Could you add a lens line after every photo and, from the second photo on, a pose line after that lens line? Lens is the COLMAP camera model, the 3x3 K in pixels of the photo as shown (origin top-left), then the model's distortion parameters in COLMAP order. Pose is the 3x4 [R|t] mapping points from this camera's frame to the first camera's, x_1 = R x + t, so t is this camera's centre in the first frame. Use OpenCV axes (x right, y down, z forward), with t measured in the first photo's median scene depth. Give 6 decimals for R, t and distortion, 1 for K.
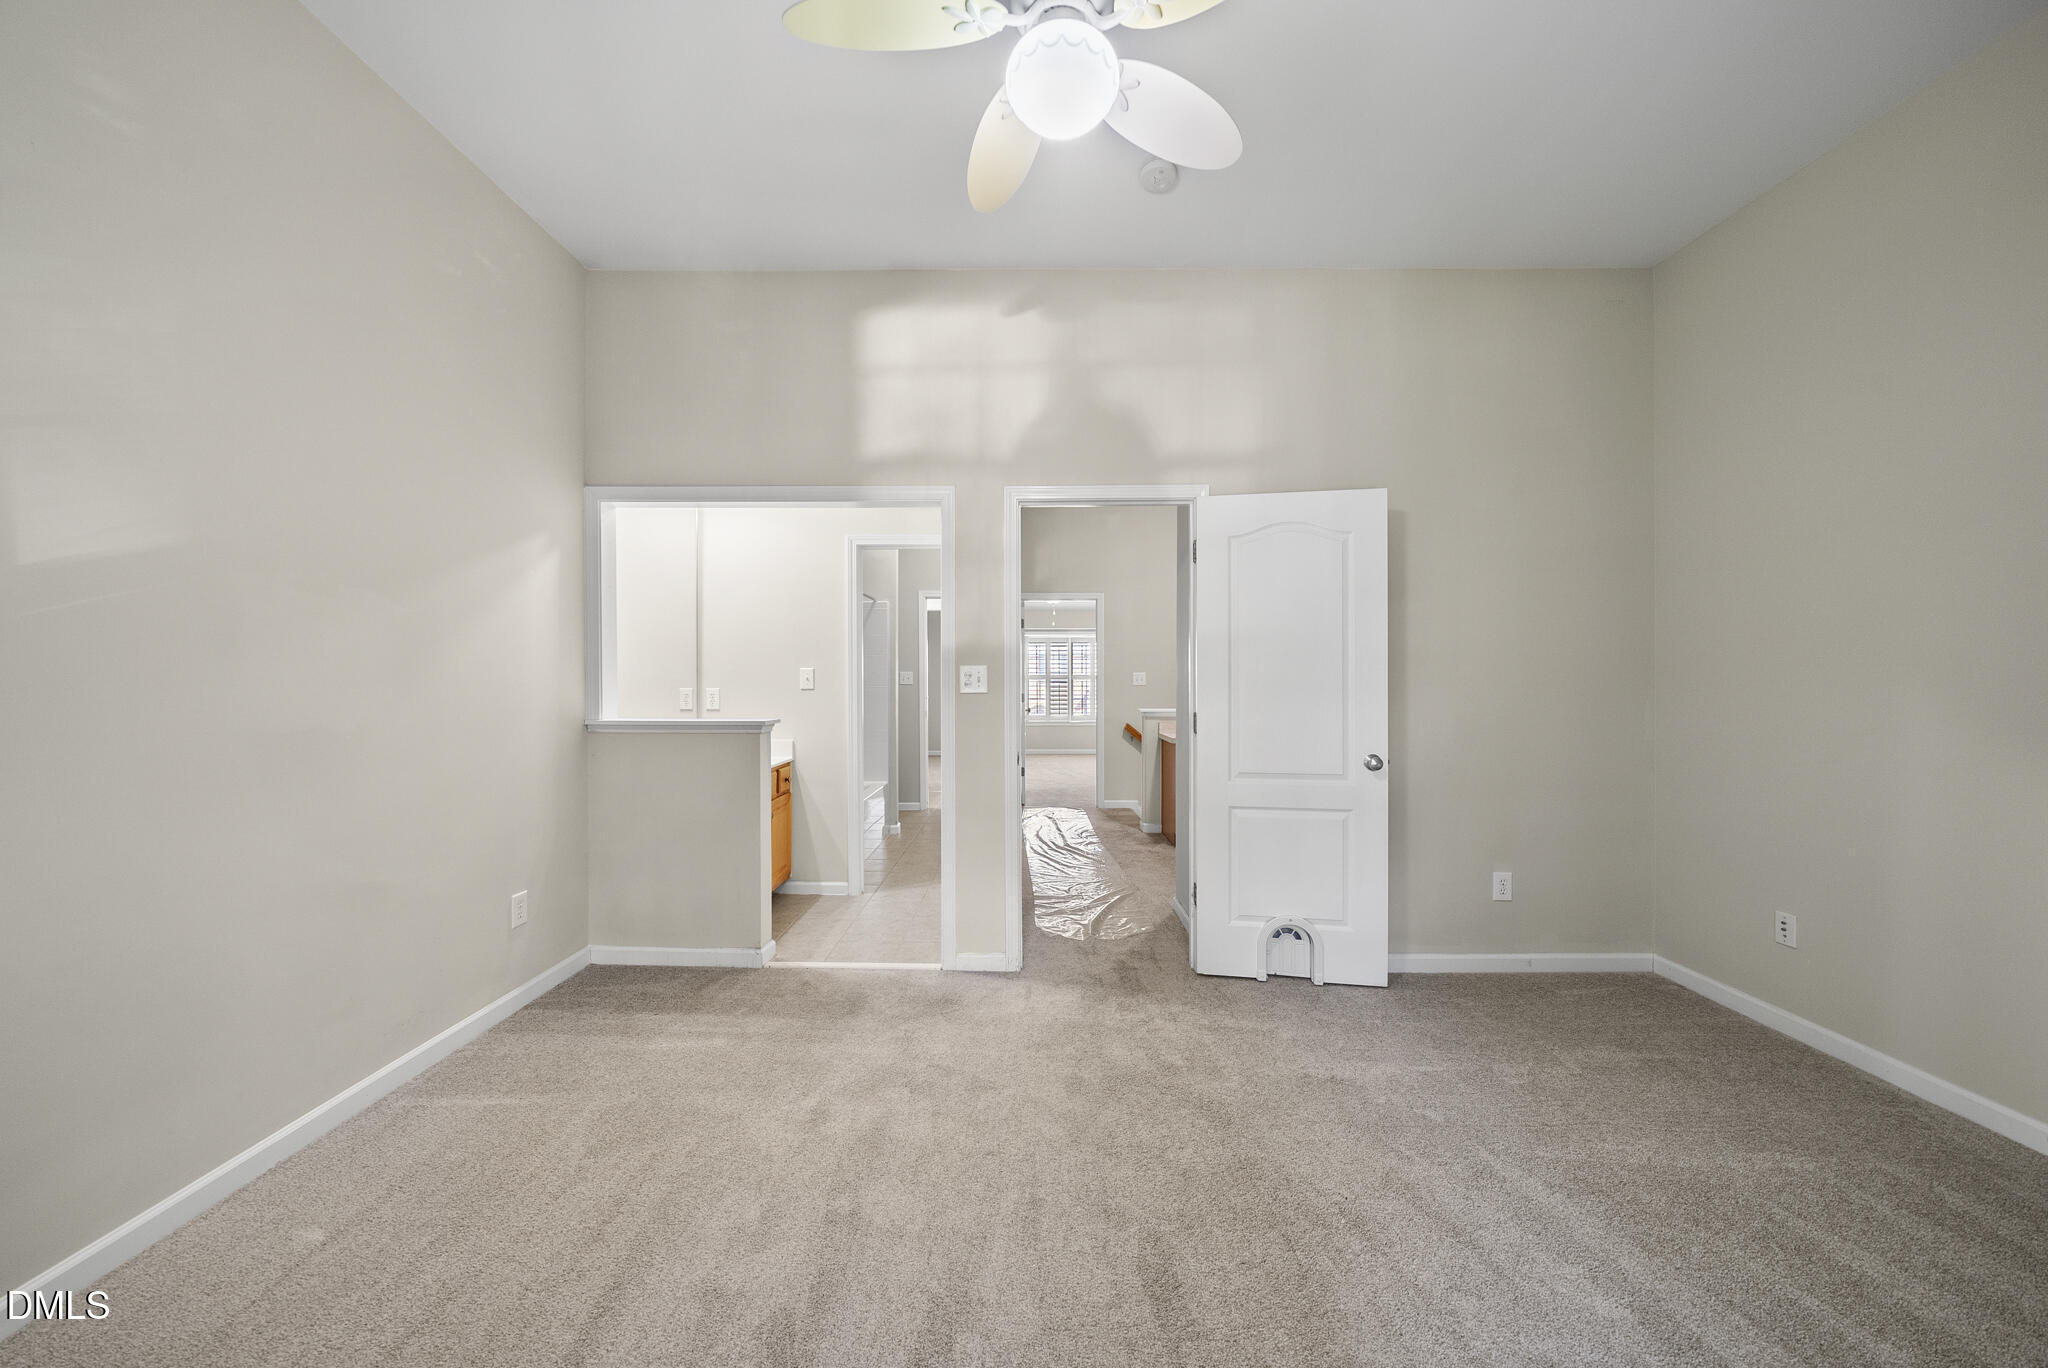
lens RADIAL K [[706.5, 0, 1024.3], [0, 706.5, 679.6], [0, 0, 1]] dist [-0.008642, 0.000631]
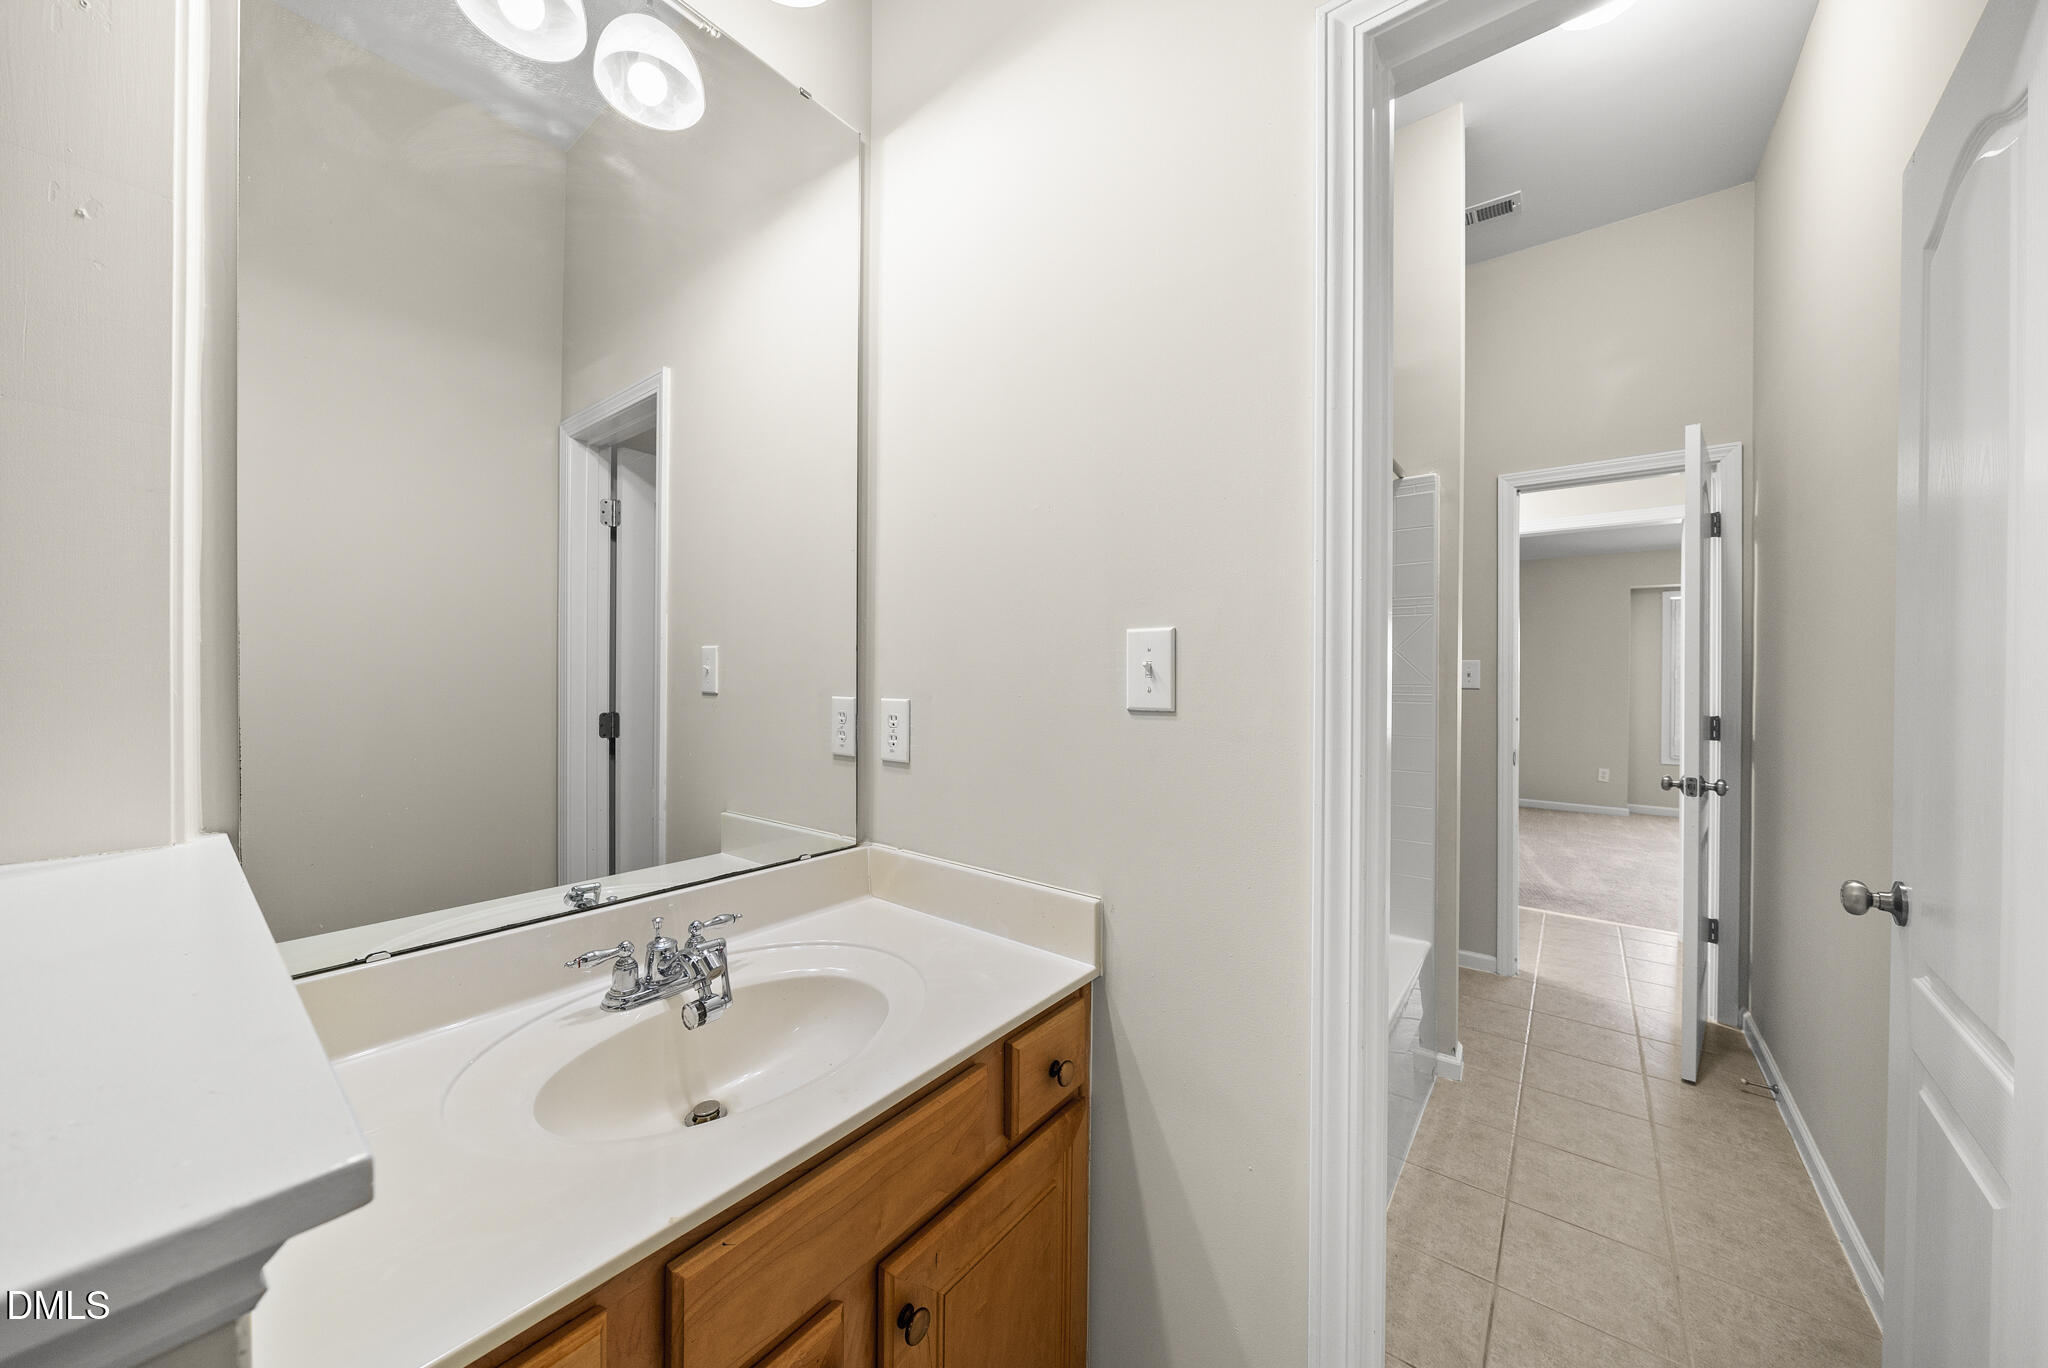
lens RADIAL K [[706.5, 0, 1024.6], [0, 706.5, 681.5], [0, 0, 1]] dist [-0.008642, 0.000631]
pose [[0.792810, 0.003825, -0.609457, -0.137273], [-0.003440, 0.999992, 0.001801, 0.002078], [0.609459, 0.000669, 0.792817, 0.559986]]
